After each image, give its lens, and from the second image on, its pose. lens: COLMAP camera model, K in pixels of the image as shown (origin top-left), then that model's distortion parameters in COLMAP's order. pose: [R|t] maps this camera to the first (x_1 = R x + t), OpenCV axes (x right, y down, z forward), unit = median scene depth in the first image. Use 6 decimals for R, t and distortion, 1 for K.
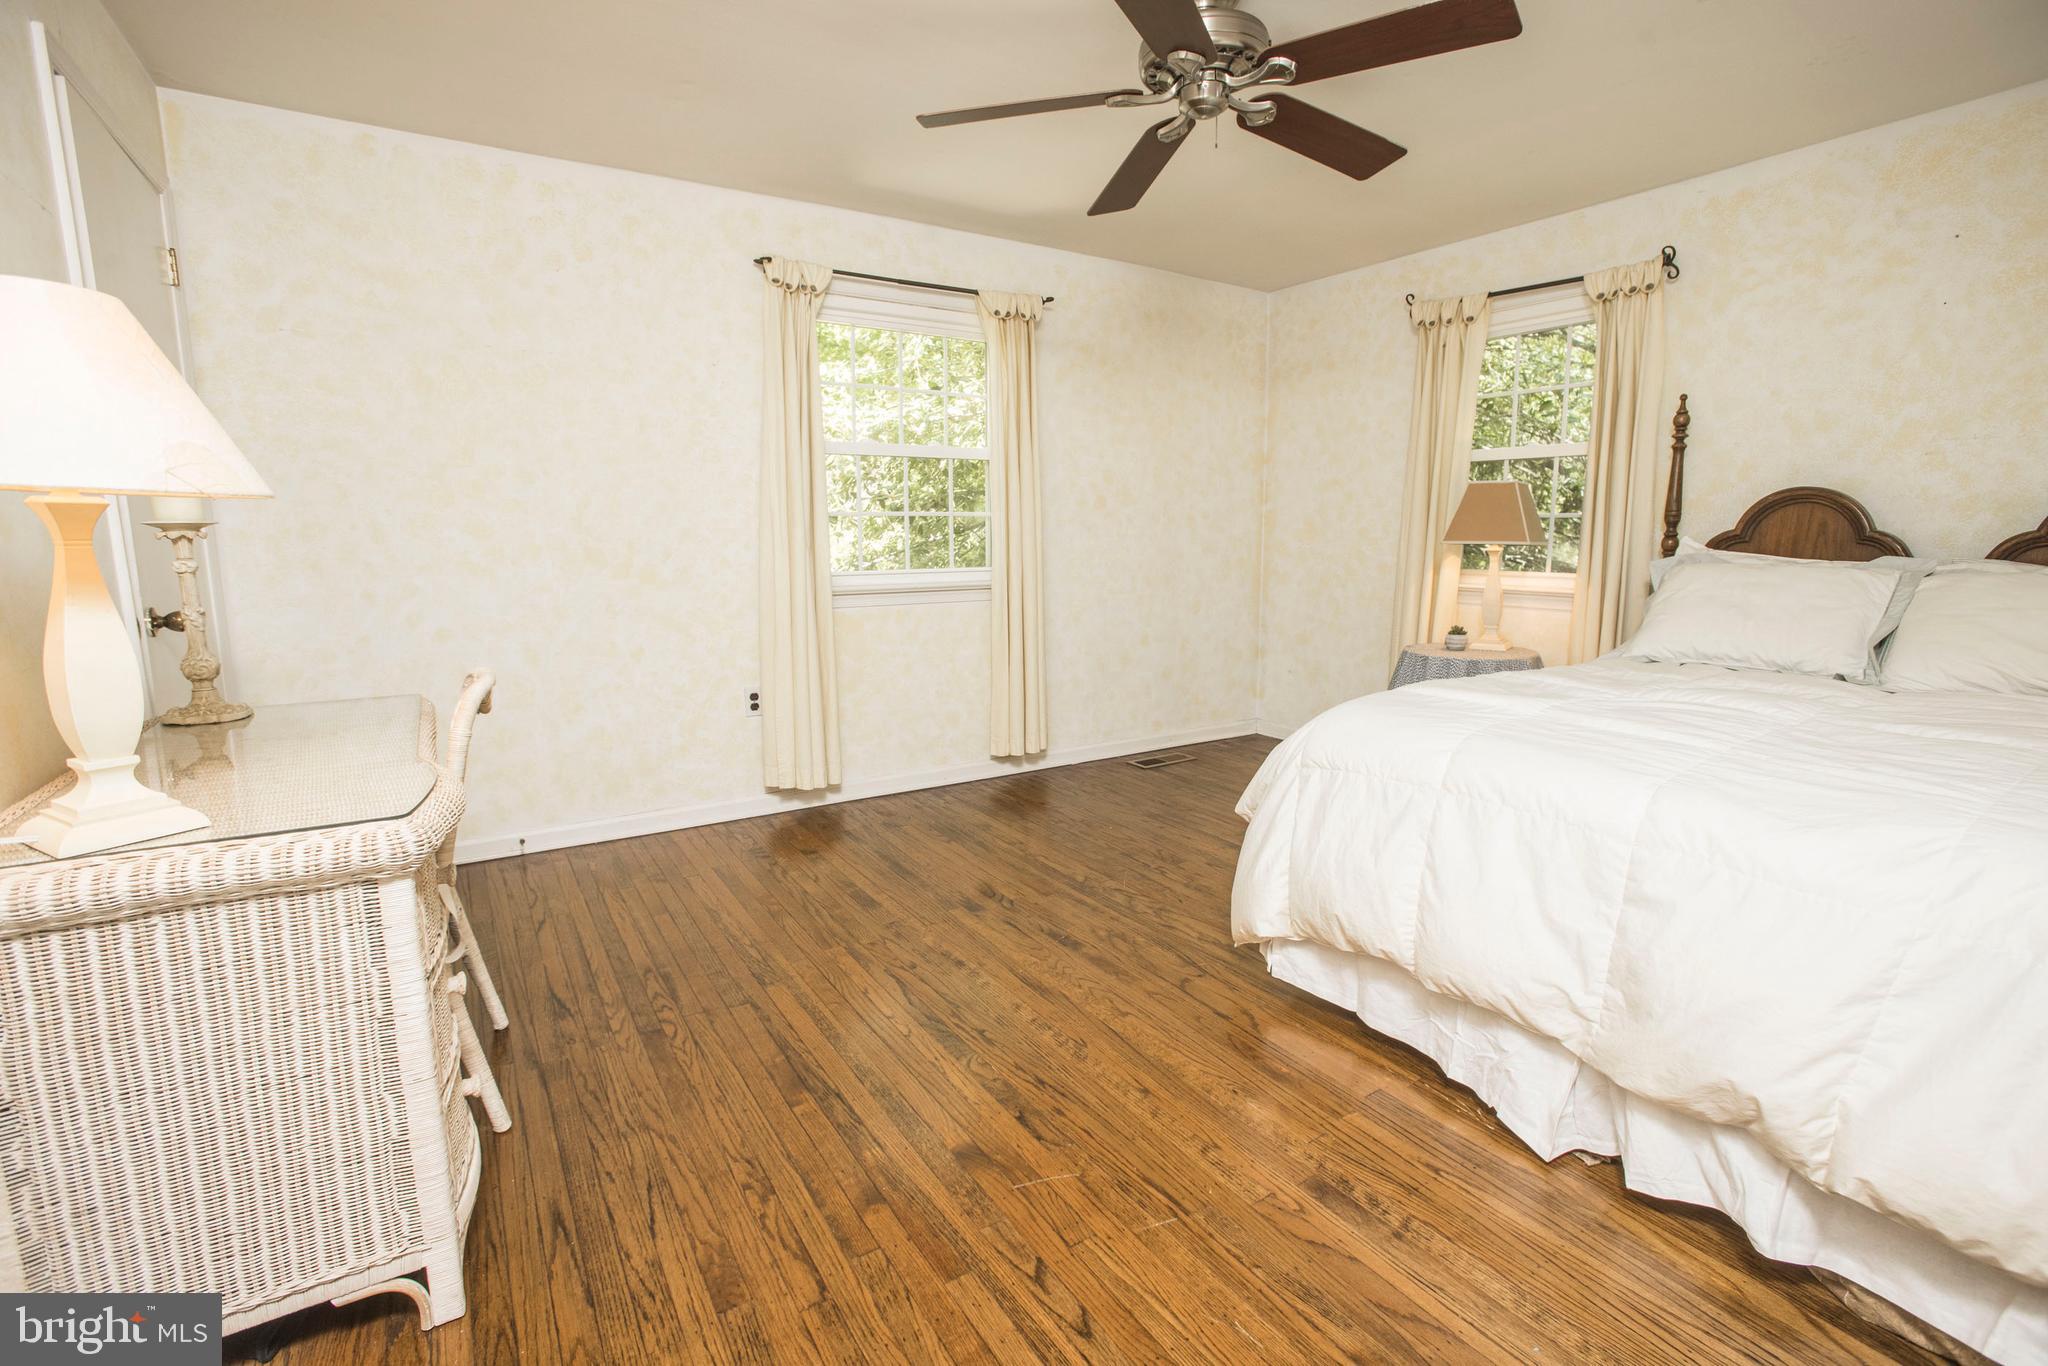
lens RADIAL K [[917.7, 0, 1027.3], [0, 917.7, 682.8], [0, 0, 1]] dist [-0.061228, 0.000906]
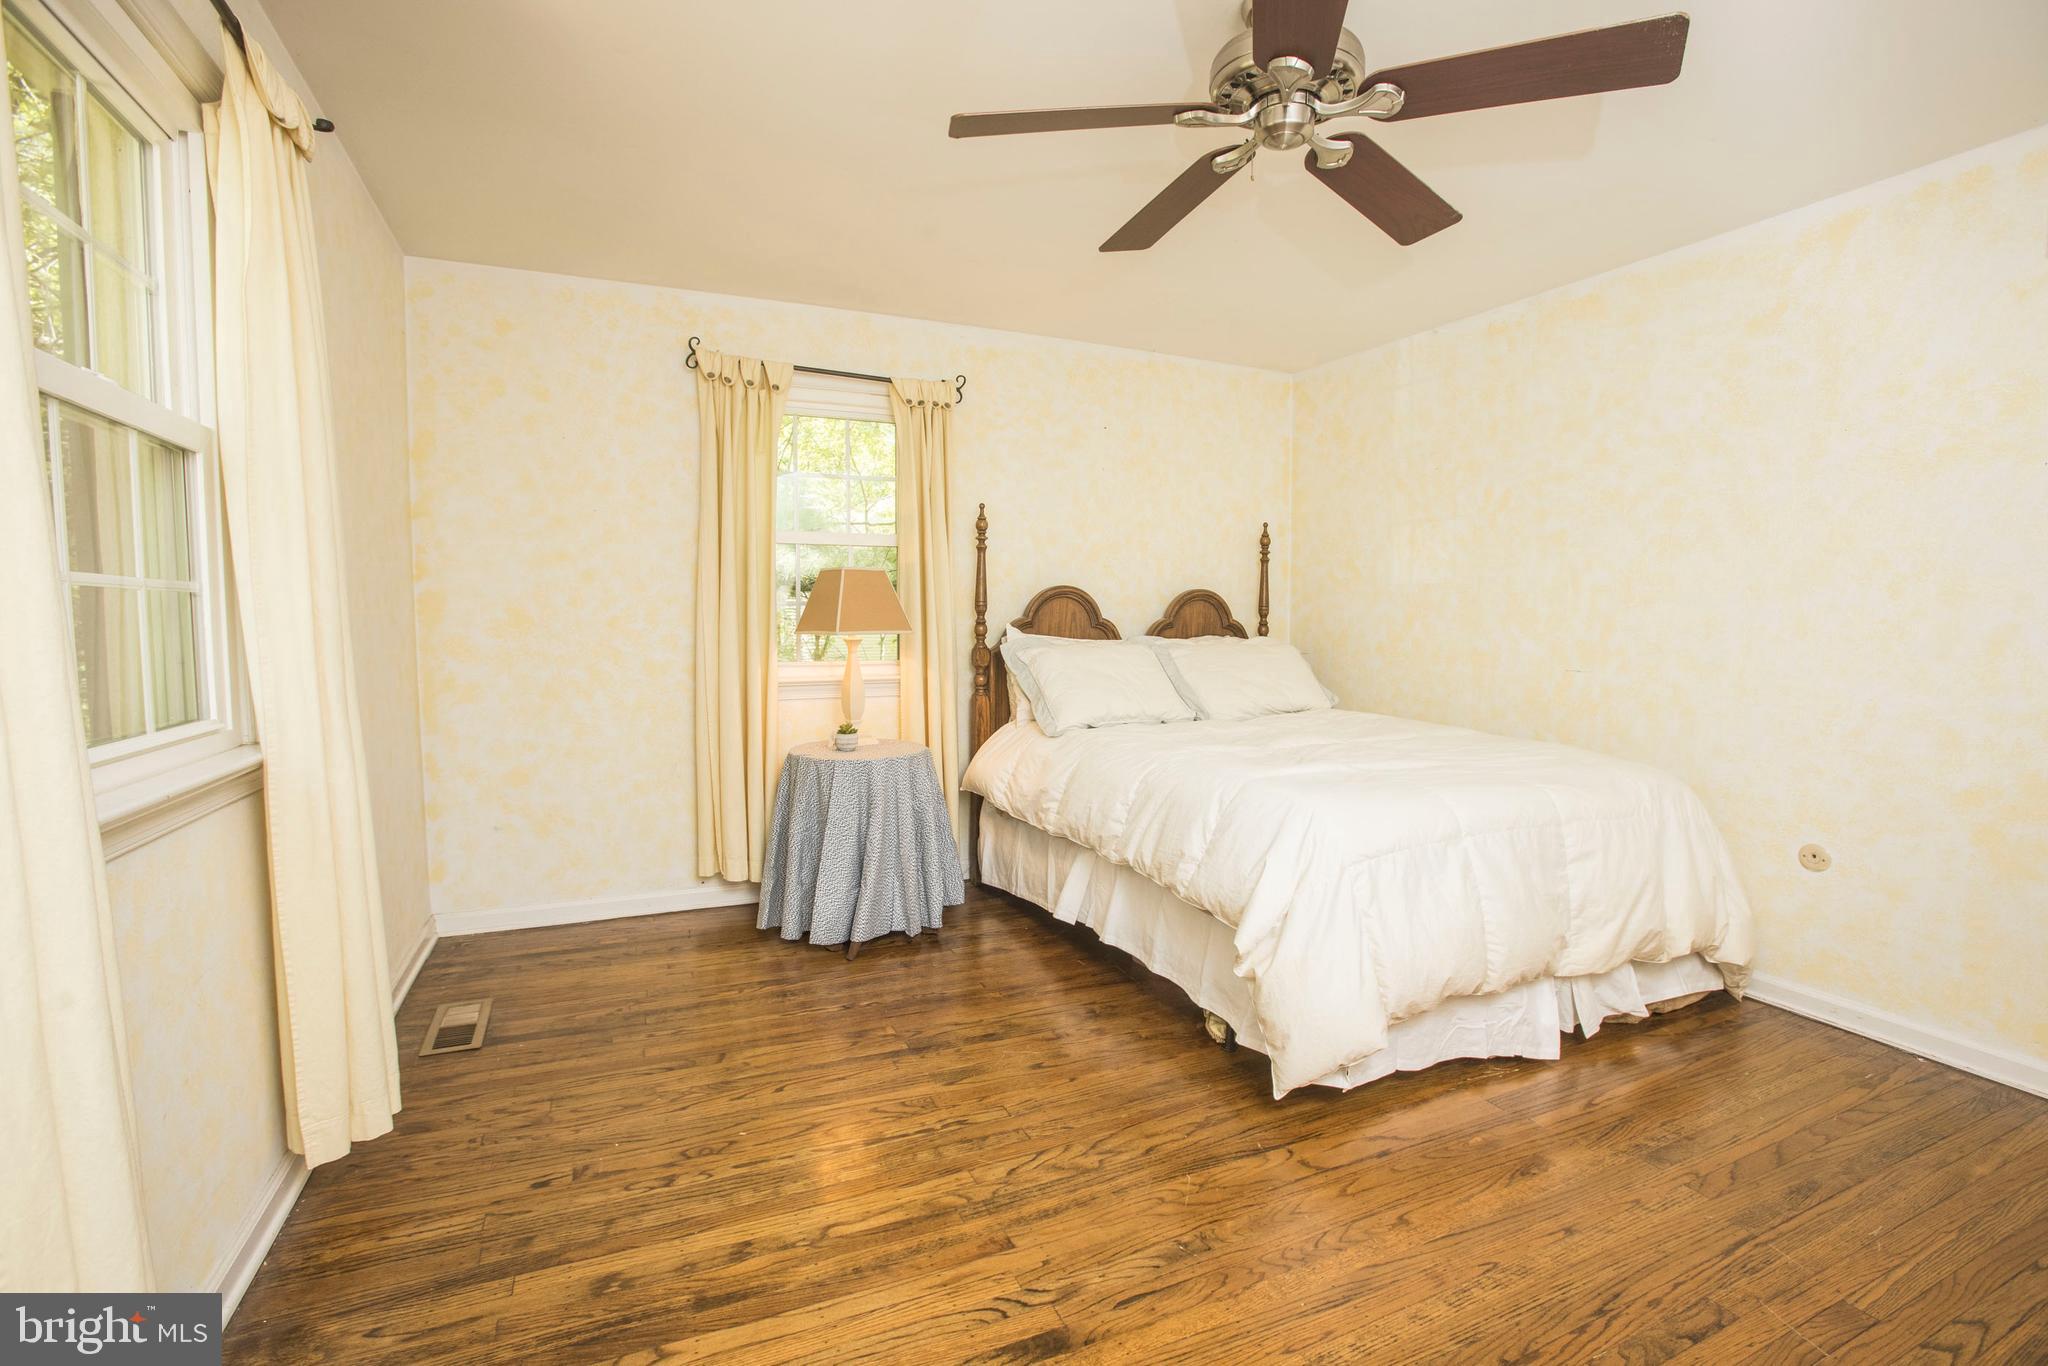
lens RADIAL K [[904.7, 0, 1023.8], [0, 904.7, 716.3], [0, 0, 1]] dist [-0.038743, 0.000279]
pose [[0.151866, -0.103738, 0.982942, -0.524244], [0.157809, 0.984265, 0.079496, -0.151868], [-0.975722, 0.143044, 0.165847, 0.885803]]
